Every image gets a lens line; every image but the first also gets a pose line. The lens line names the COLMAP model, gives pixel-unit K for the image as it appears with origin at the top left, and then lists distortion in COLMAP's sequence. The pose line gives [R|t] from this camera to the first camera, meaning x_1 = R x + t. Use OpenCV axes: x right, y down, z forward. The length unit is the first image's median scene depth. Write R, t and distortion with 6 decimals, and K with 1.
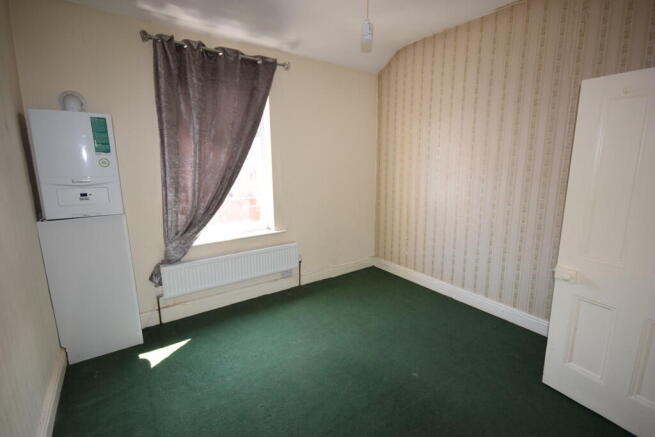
lens RADIAL K [[302.8, 0, 329.5], [0, 302.8, 217.2], [0, 0, 1]] dist [0.009474, -0.001169]
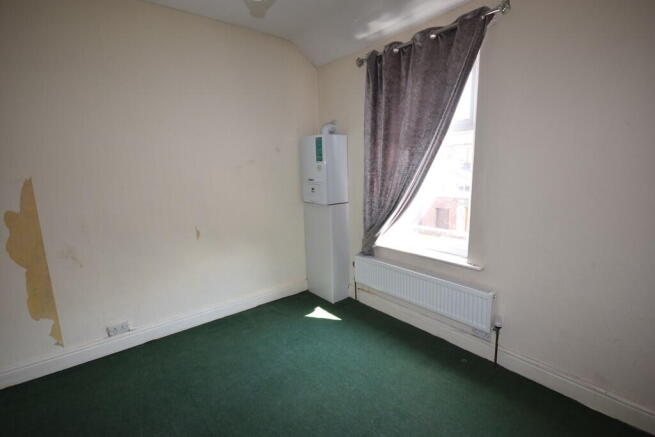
lens RADIAL K [[302.8, 0, 328.7], [0, 302.8, 220.9], [0, 0, 1]] dist [0.009474, -0.001169]
pose [[0.060371, 0.168437, -0.983862, 0.581935], [-0.160512, 0.974471, 0.156980, -0.132231], [0.985186, 0.148445, 0.085866, 0.755468]]
